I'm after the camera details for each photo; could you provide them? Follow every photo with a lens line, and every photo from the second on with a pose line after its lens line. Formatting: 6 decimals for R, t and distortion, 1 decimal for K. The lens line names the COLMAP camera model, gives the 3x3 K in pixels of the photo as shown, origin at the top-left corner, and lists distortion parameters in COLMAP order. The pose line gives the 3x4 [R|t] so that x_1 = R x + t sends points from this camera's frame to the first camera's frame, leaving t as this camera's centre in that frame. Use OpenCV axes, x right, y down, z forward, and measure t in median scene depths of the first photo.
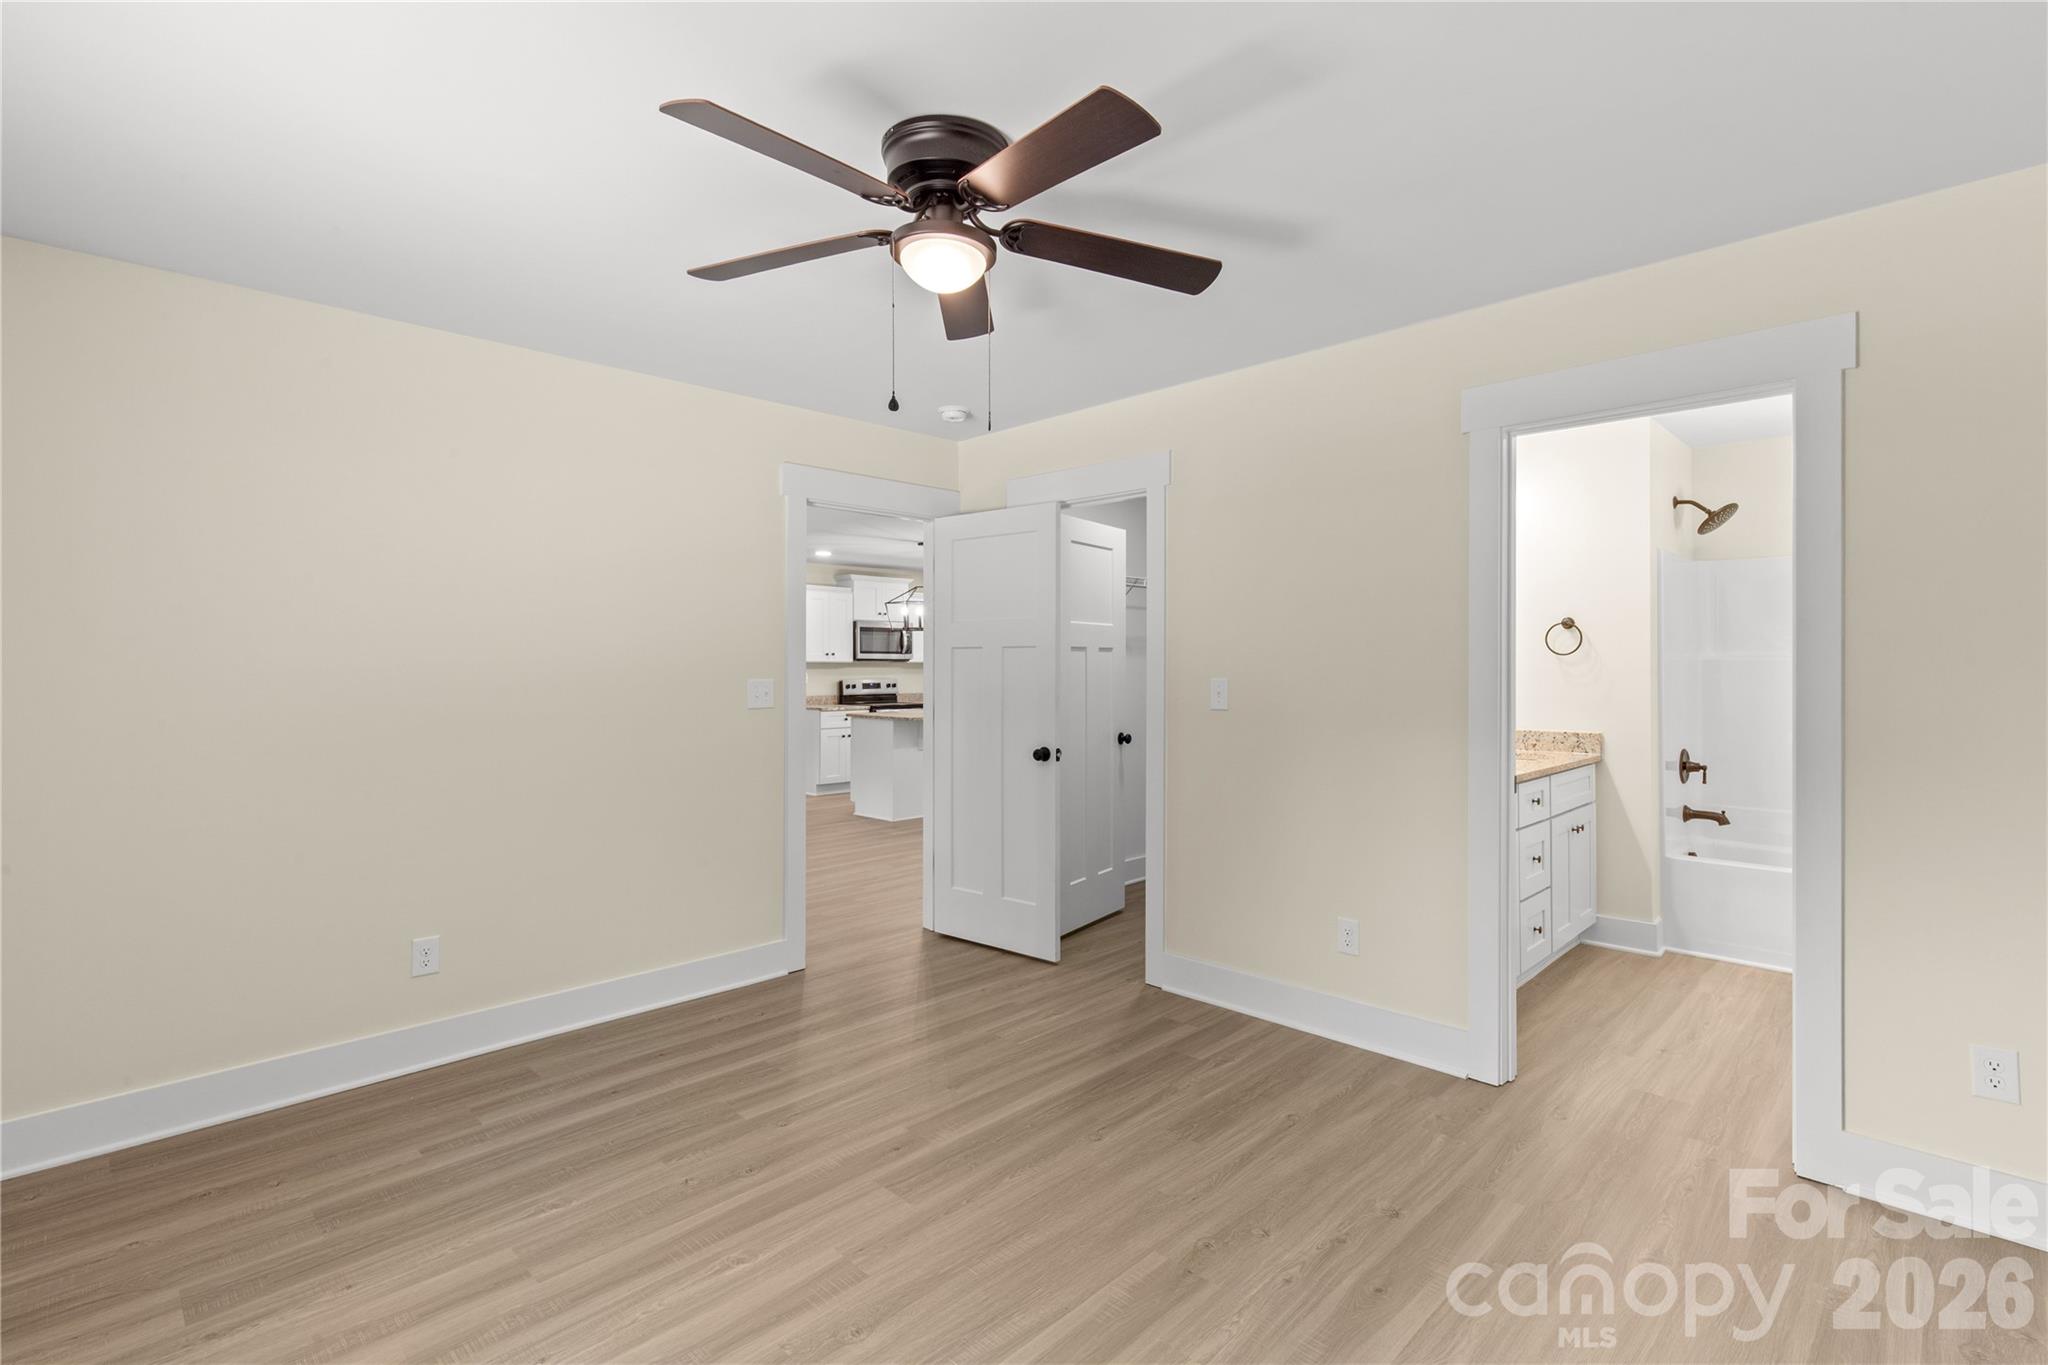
lens RADIAL K [[929.0, 0, 1028.9], [0, 929.0, 663.5], [0, 0, 1]] dist [0.005688, 0.000017]
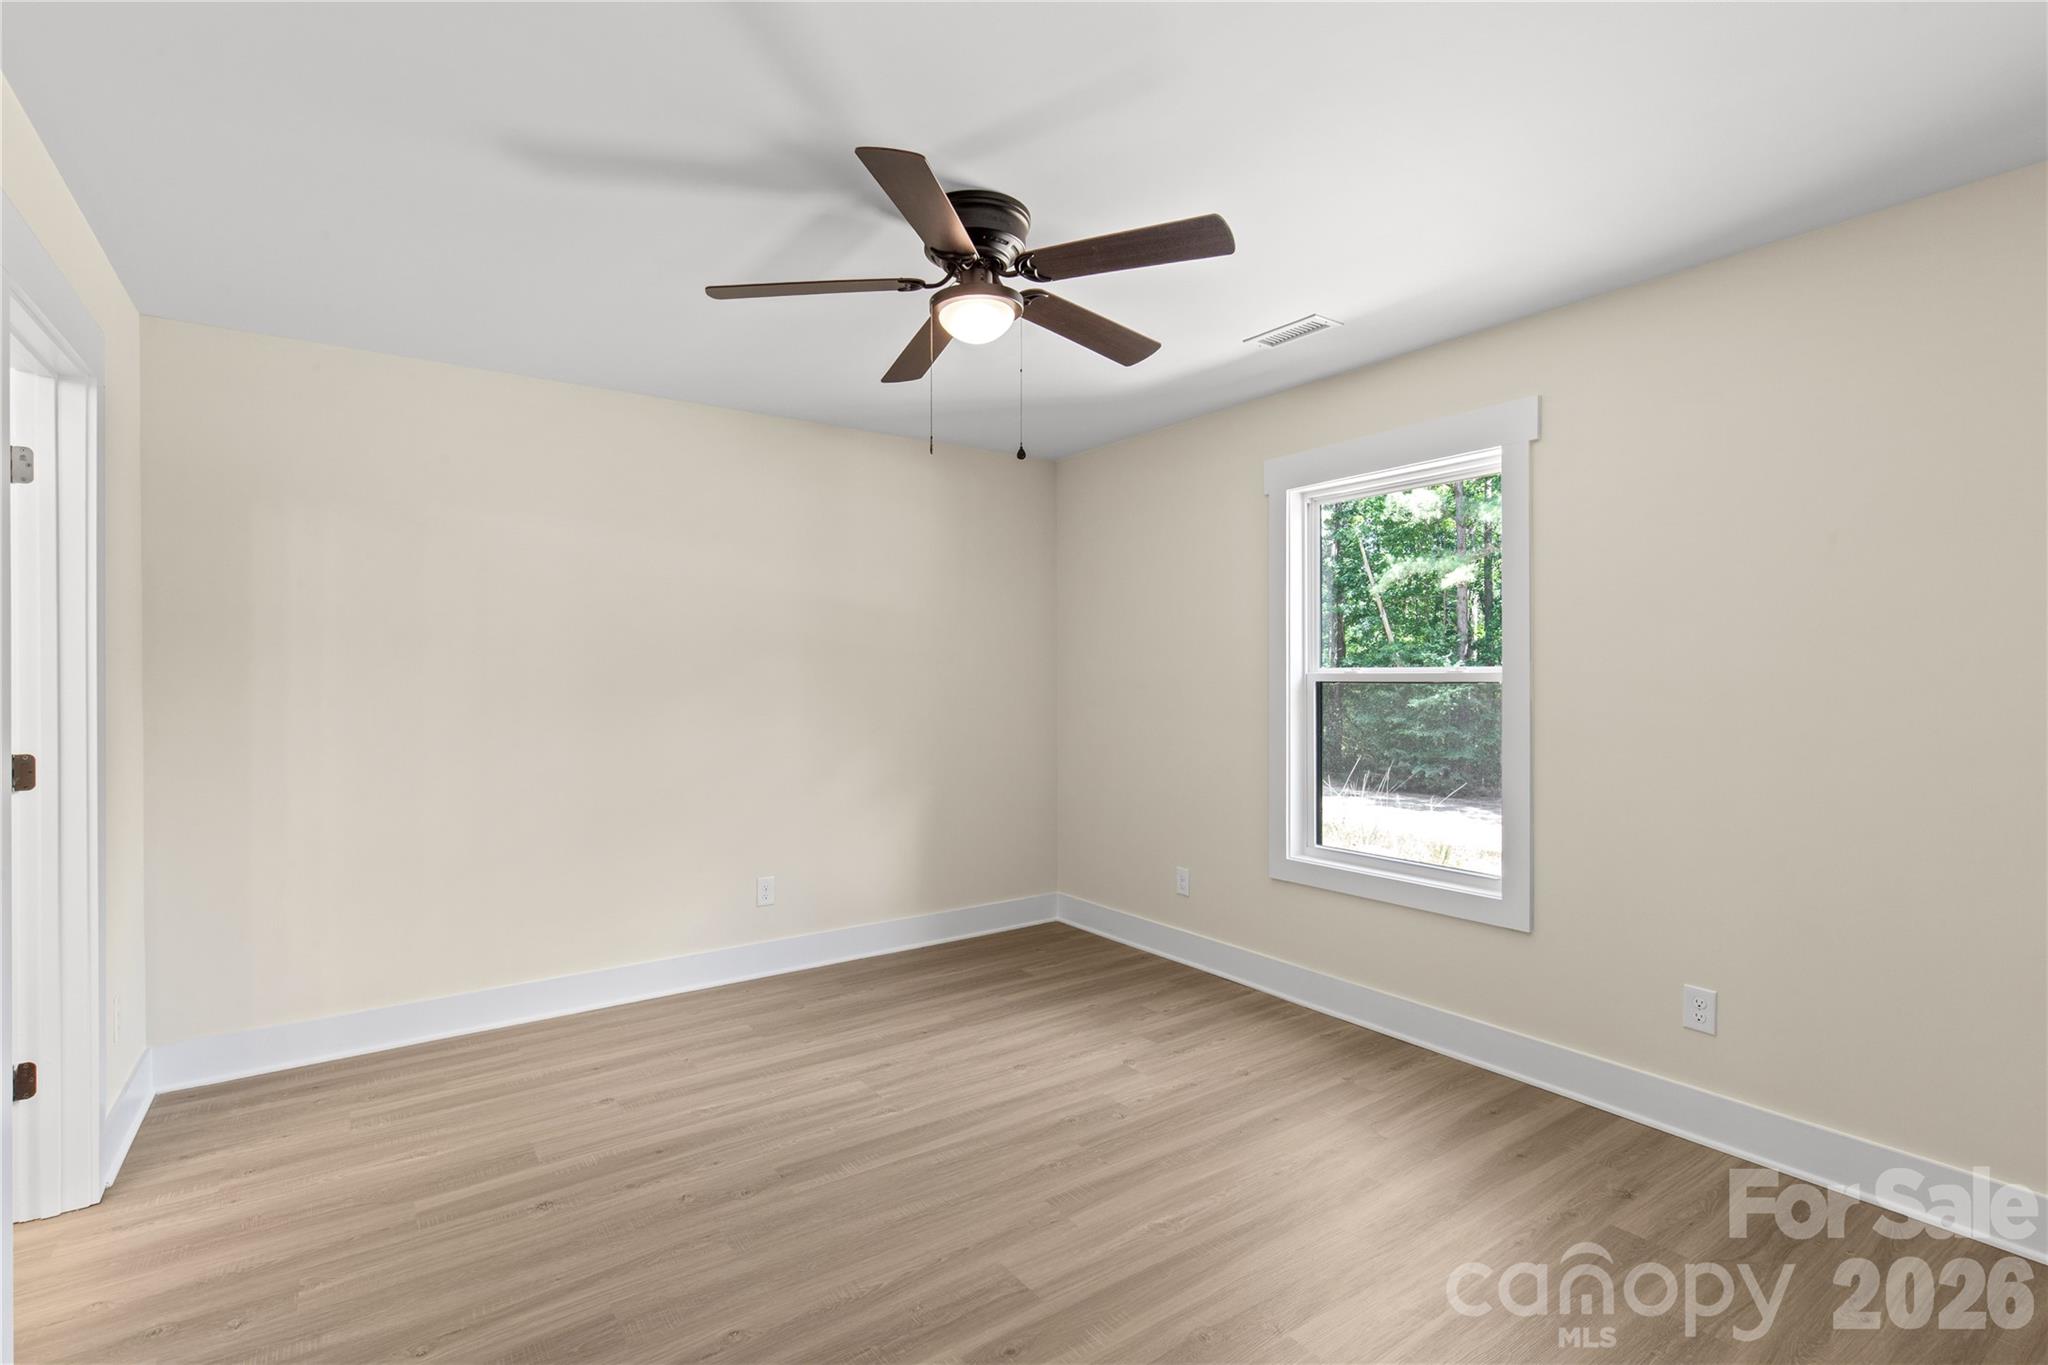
lens RADIAL K [[924.7, 0, 1019.9], [0, 924.7, 687.3], [0, 0, 1]] dist [0.004493, -0.000347]
pose [[-0.983837, 0.003189, 0.179039, -0.210493], [0.003724, 0.999990, 0.002653, 0.010389], [-0.179029, 0.003277, -0.983838, 1.287254]]
